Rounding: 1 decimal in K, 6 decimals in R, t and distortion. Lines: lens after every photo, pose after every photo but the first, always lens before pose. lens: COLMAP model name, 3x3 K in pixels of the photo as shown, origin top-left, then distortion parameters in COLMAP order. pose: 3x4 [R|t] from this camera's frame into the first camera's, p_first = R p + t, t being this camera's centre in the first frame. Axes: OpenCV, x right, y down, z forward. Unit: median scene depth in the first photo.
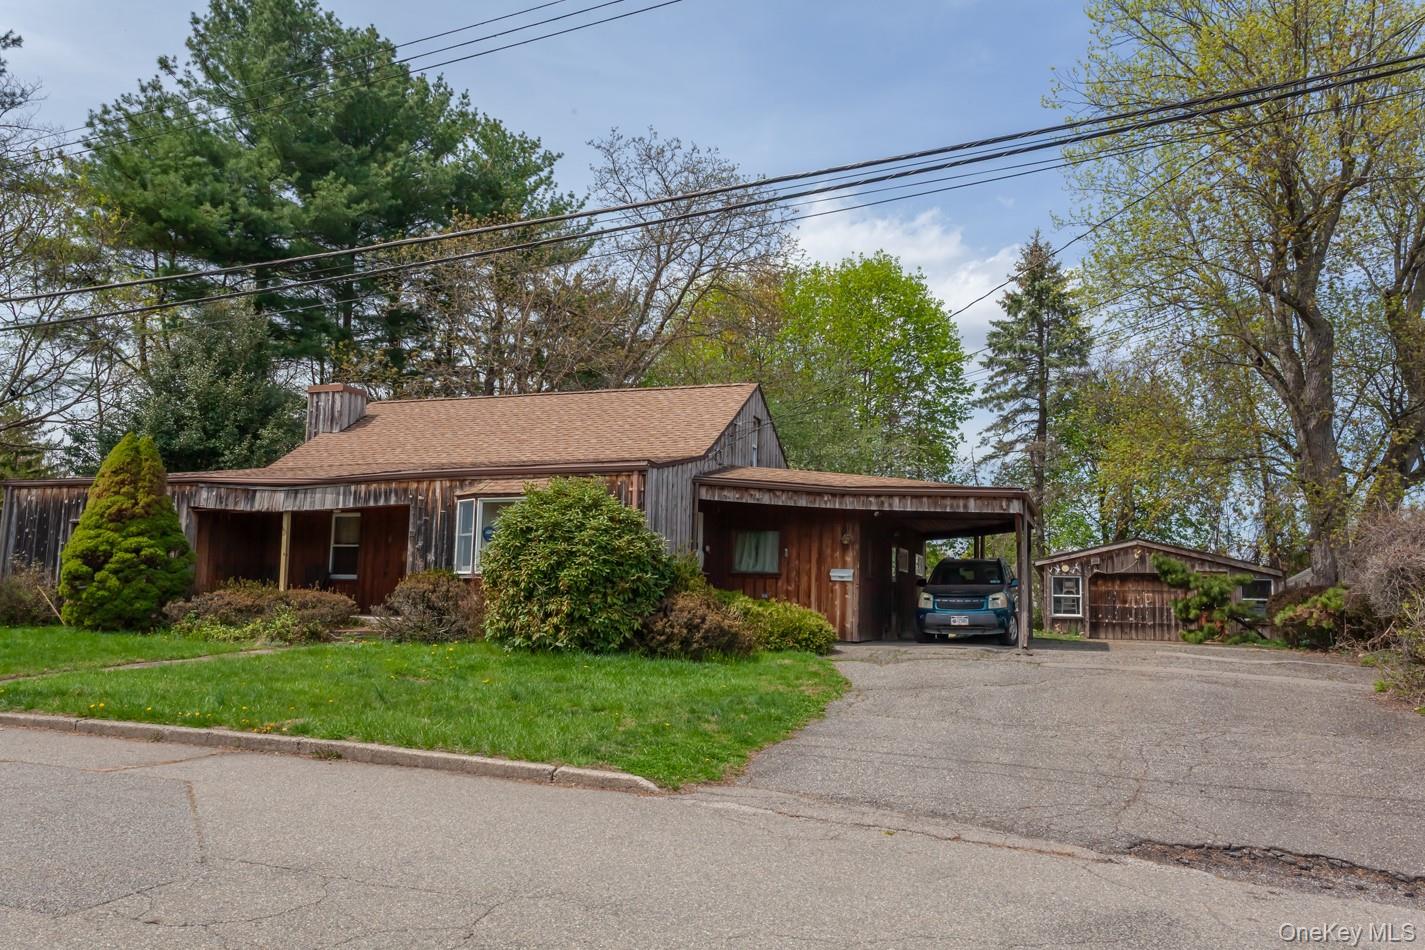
lens RADIAL K [[1081.1, 0, 712.5], [0, 1081.1, 475.0], [0, 0, 1]] dist [0.008167, 0.004842]
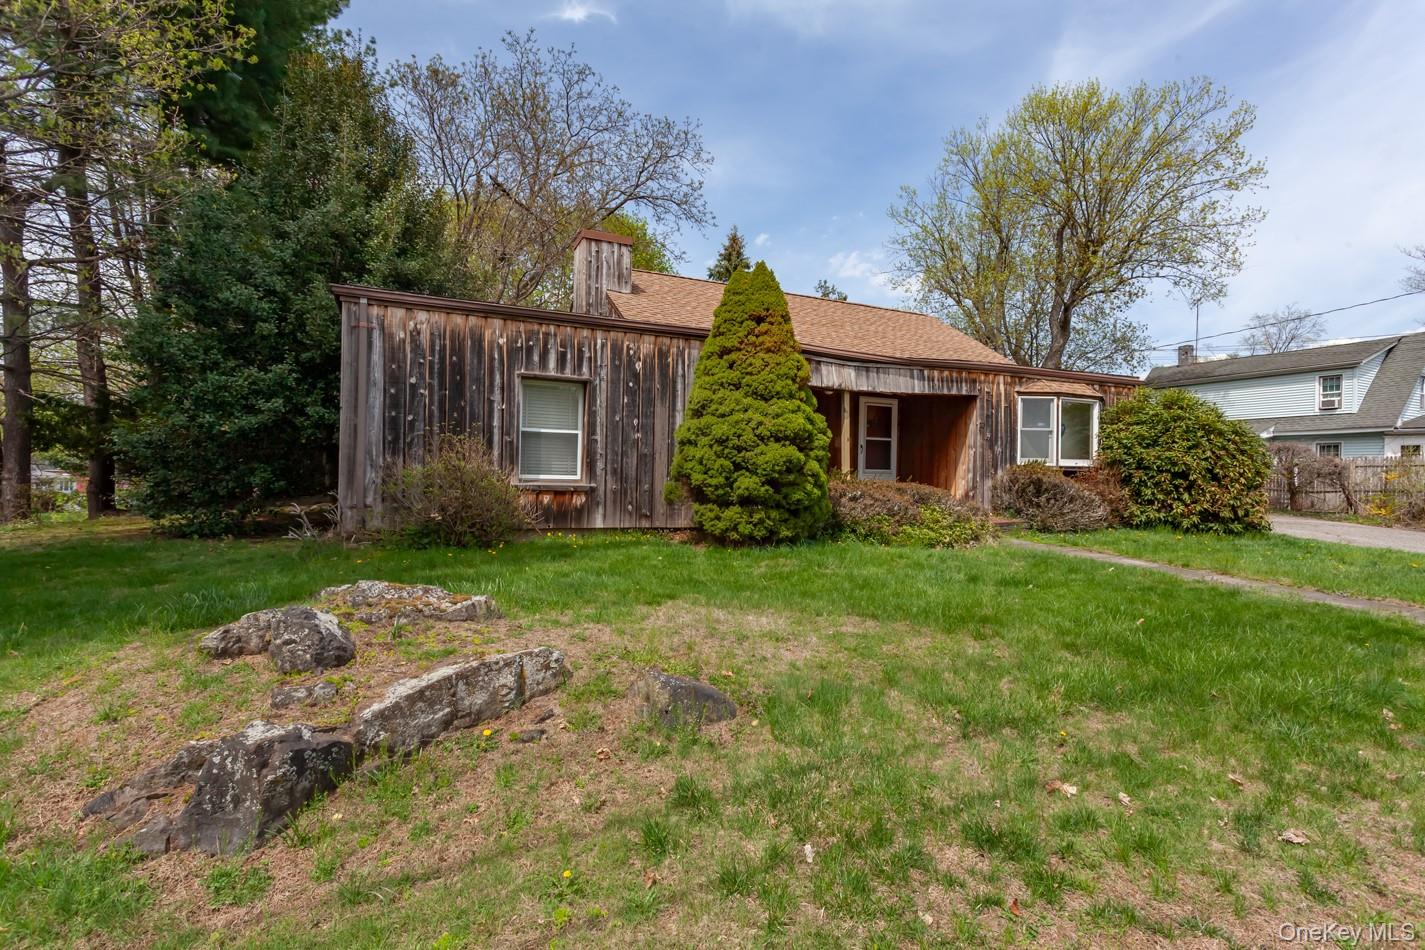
lens RADIAL K [[690.0, 0, 712.5], [0, 690.0, 475.0], [0, 0, 1]] dist [-0.001194, -0.000028]
pose [[0.703985, -0.007750, 0.710173, -0.859531], [-0.086822, 0.991501, 0.096886, 0.056279], [-0.704888, -0.129865, 0.697329, 0.679230]]
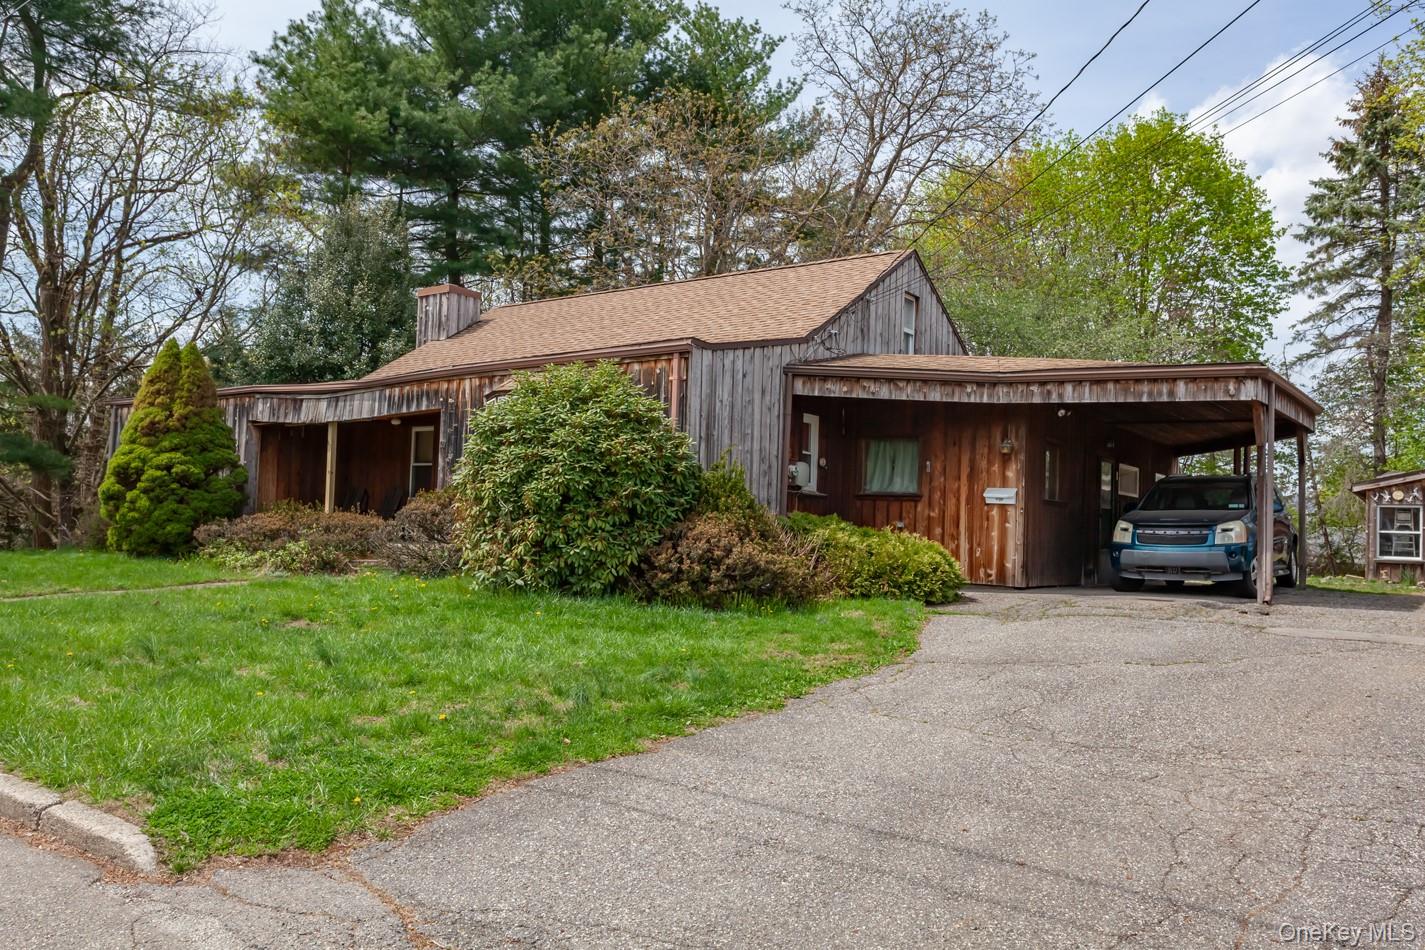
lens RADIAL K [[1092.0, 0, 712.5], [0, 1092.0, 475.0], [0, 0, 1]] dist [0.007488, 0.008248]
pose [[0.958946, -0.006461, -0.283517, 0.144921], [0.022670, 0.998287, 0.053928, 0.035036], [0.282683, -0.058142, 0.957450, 0.246977]]
